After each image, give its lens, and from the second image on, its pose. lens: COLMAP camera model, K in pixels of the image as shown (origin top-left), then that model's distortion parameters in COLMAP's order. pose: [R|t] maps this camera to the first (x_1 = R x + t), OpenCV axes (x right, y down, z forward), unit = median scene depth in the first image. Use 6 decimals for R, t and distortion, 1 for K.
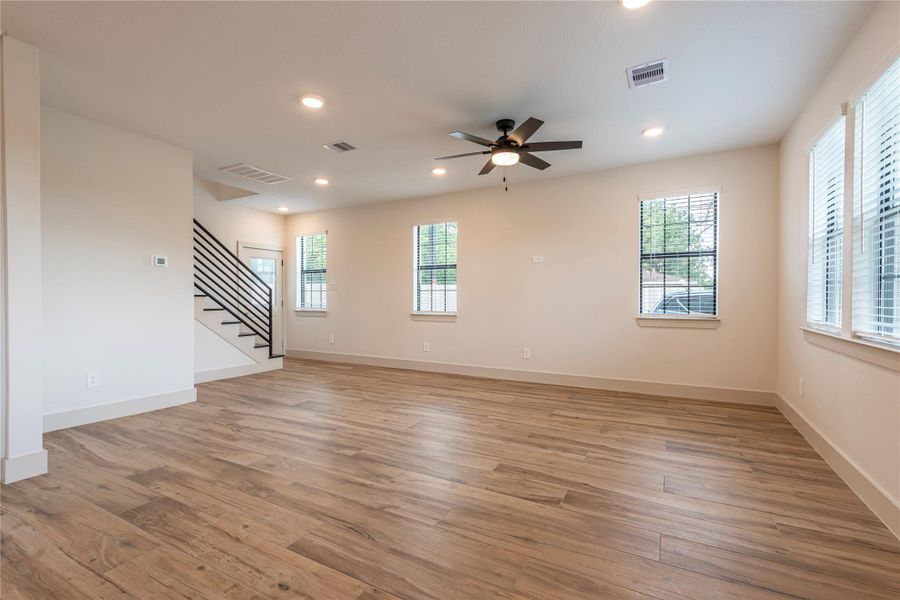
lens RADIAL K [[405.3, 0, 448.0], [0, 405.3, 304.1], [0, 0, 1]] dist [0.008375, -0.000020]
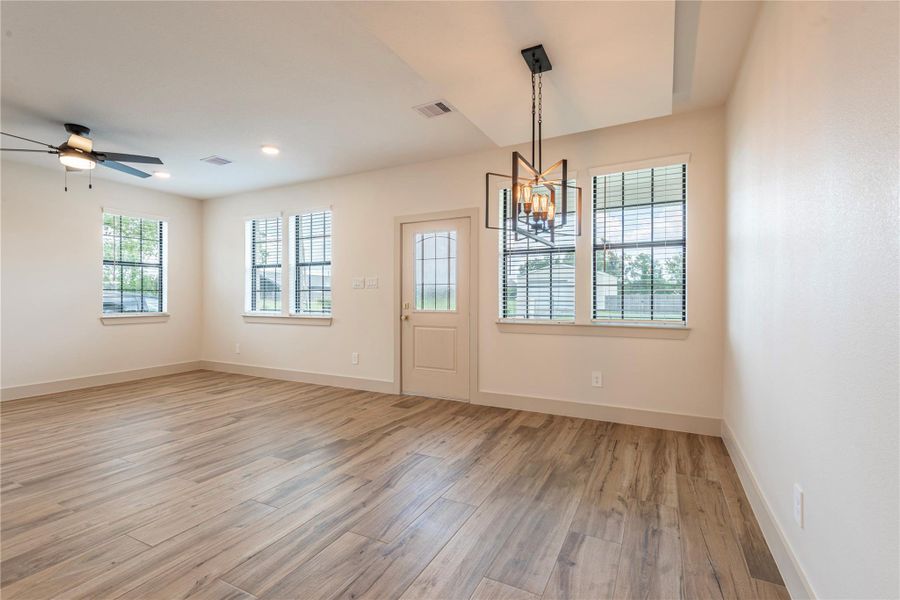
lens RADIAL K [[405.5, 0, 461.0], [0, 405.5, 297.8], [0, 0, 1]] dist [0.000527, 0.000632]
pose [[-0.043045, -0.002229, 0.999071, -1.261405], [0.017716, 0.999839, 0.002994, -0.013350], [-0.998916, 0.017828, -0.042999, 0.111072]]
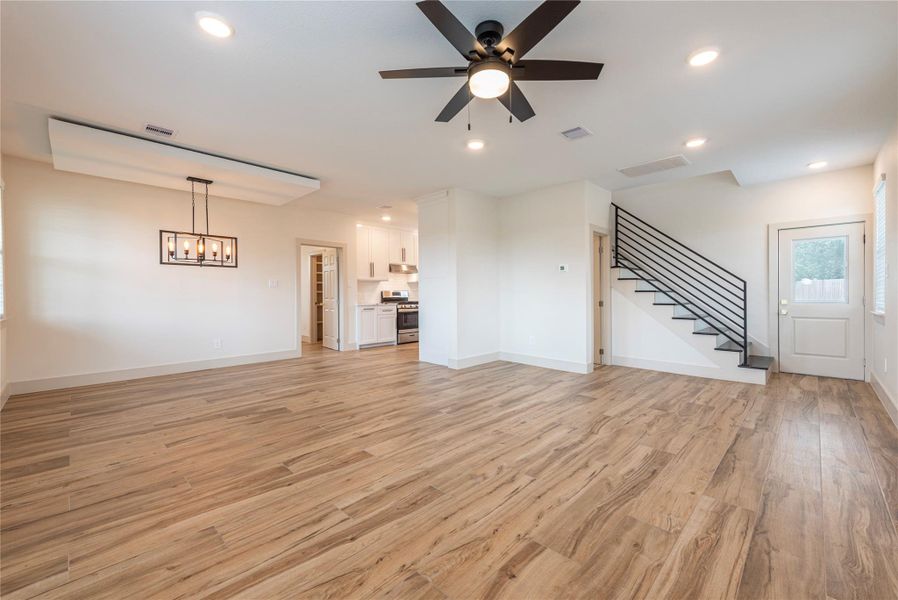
lens RADIAL K [[366.5, 0, 456.0], [0, 366.5, 295.3], [0, 0, 1]] dist [0.002796, -0.000144]
pose [[-0.257327, 0.006165, -0.966305, 1.025669], [-0.011574, 0.999888, 0.009461, -0.028116], [0.966255, 0.013619, -0.257227, 1.512488]]
